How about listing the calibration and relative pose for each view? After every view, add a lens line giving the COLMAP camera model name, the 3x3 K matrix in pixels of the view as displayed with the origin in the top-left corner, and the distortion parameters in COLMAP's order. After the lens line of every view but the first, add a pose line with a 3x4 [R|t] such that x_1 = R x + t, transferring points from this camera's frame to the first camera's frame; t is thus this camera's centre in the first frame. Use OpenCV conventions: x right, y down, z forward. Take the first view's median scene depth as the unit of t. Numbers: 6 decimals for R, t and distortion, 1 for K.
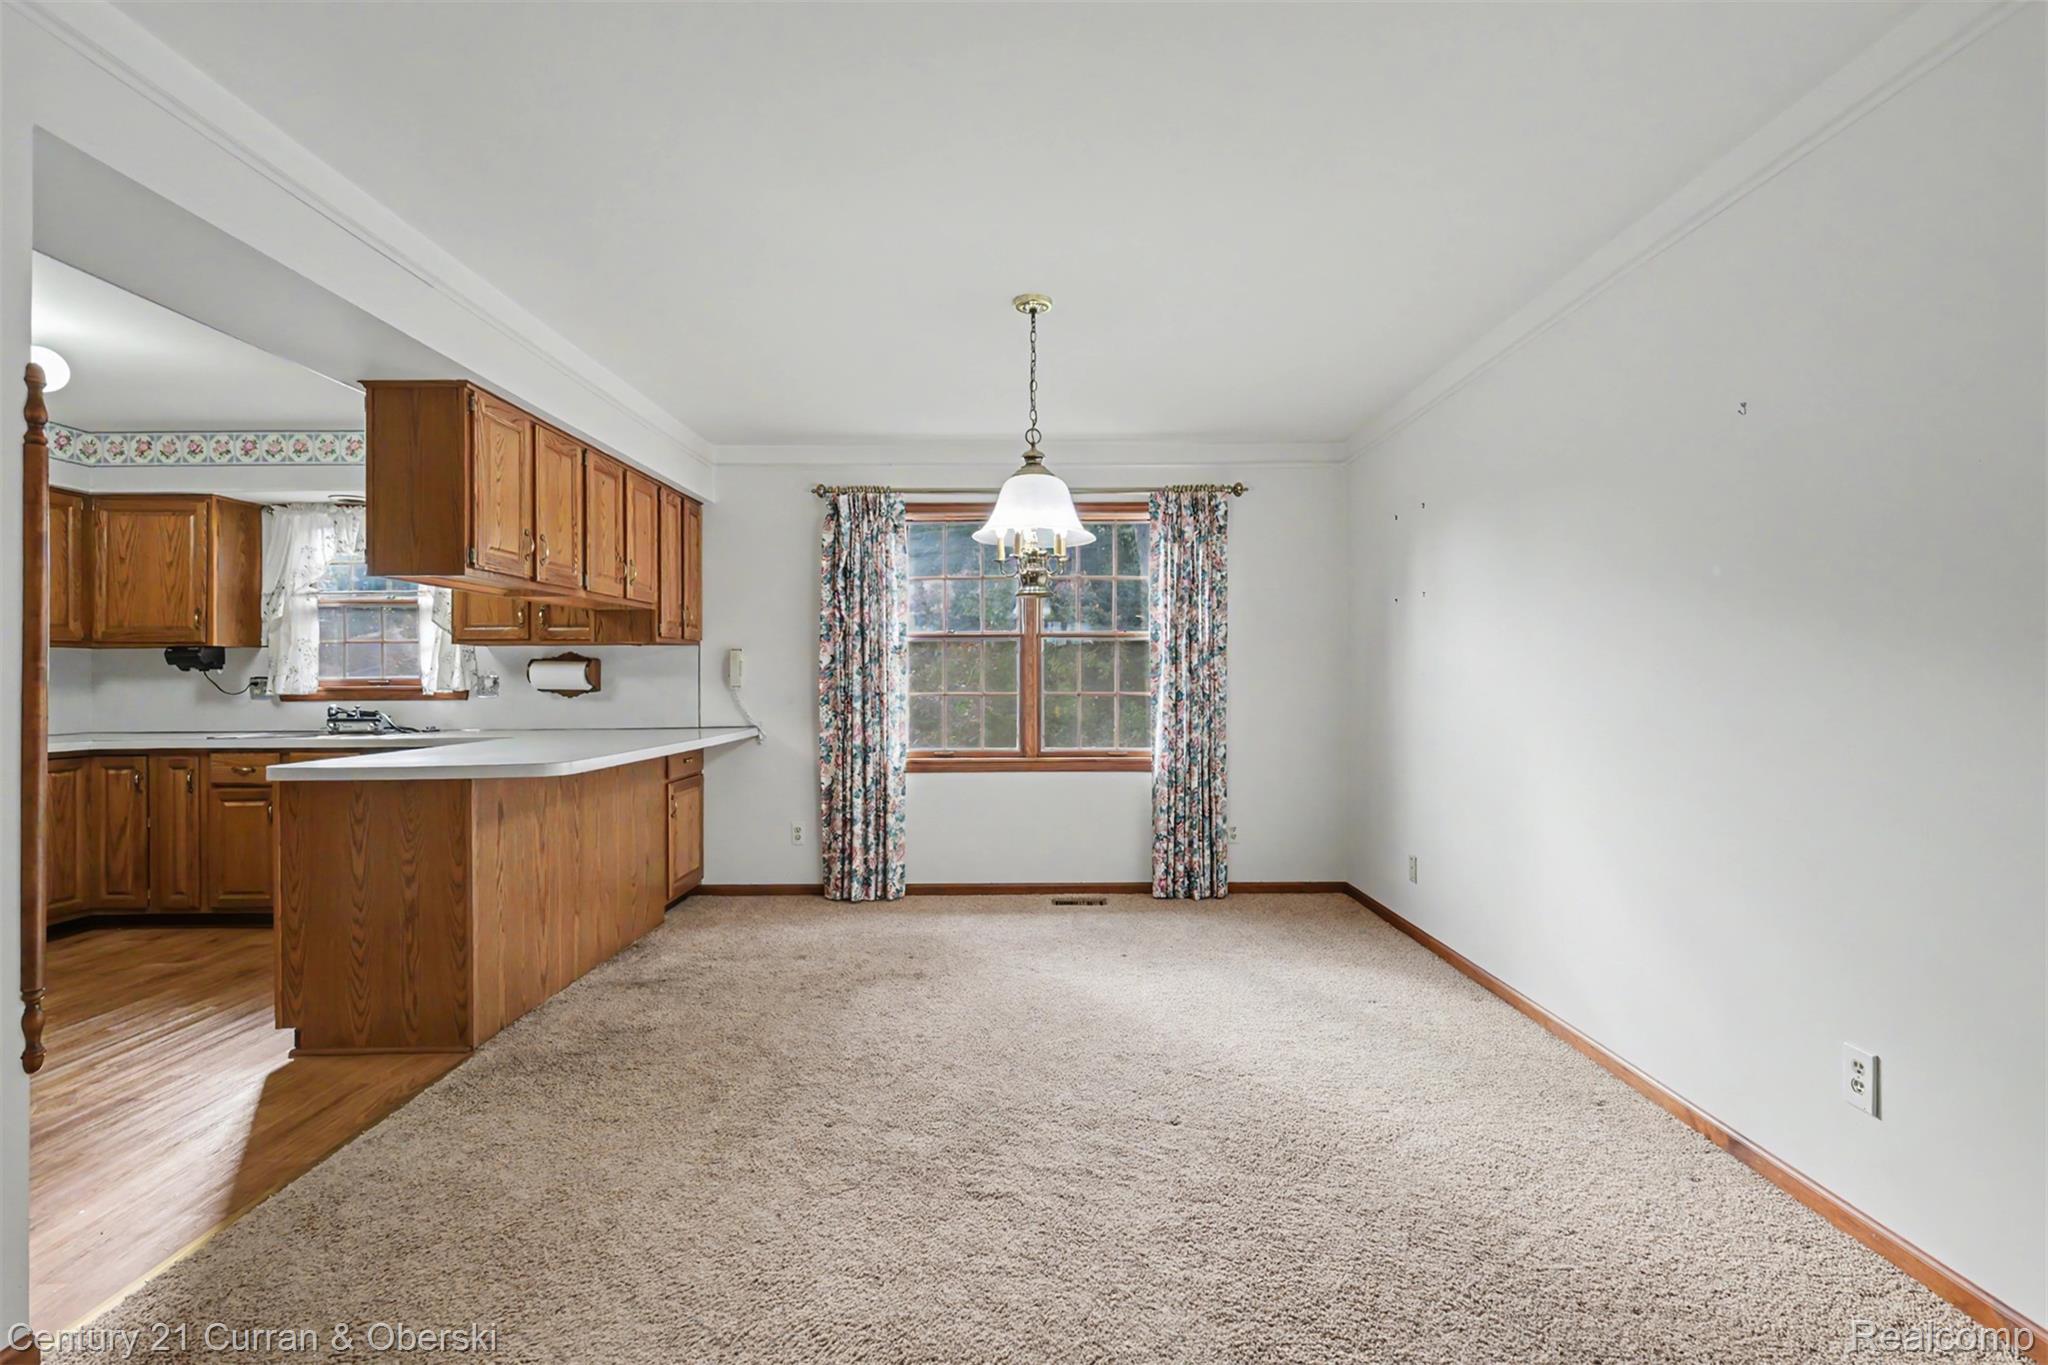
lens RADIAL K [[949.2, 0, 1028.9], [0, 949.2, 675.7], [0, 0, 1]] dist [0.002656, 0.000524]
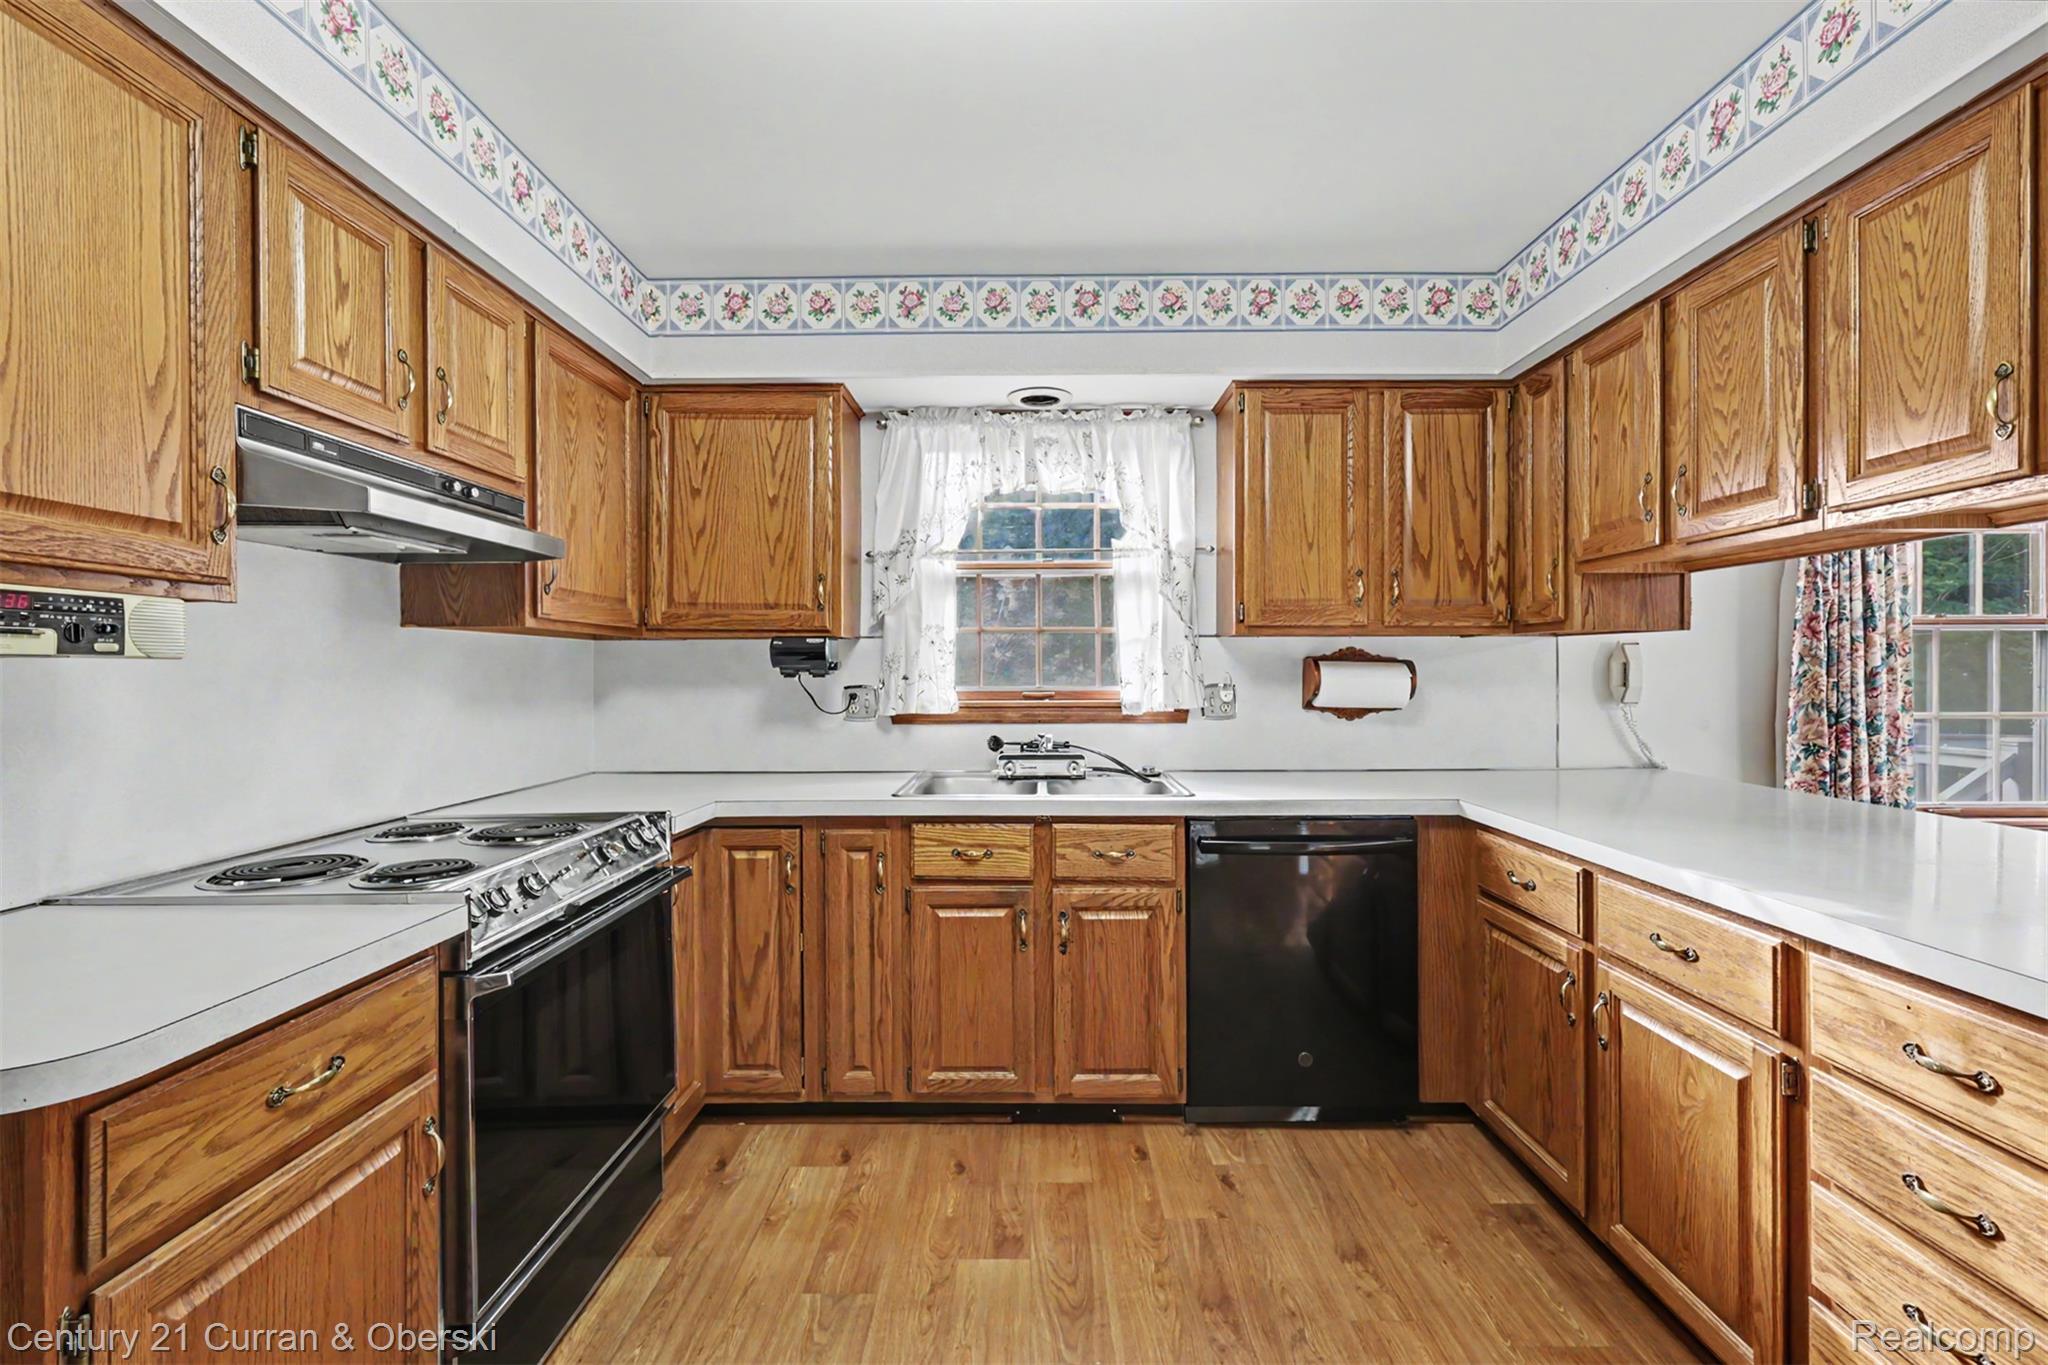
lens RADIAL K [[903.0, 0, 1033.8], [0, 903.0, 678.1], [0, 0, 1]] dist [0.012455, -0.000040]
pose [[0.999846, 0.002983, -0.017309, -0.707728], [-0.002814, 0.999948, 0.009782, -0.010615], [0.017337, -0.009732, 0.999802, 0.417494]]
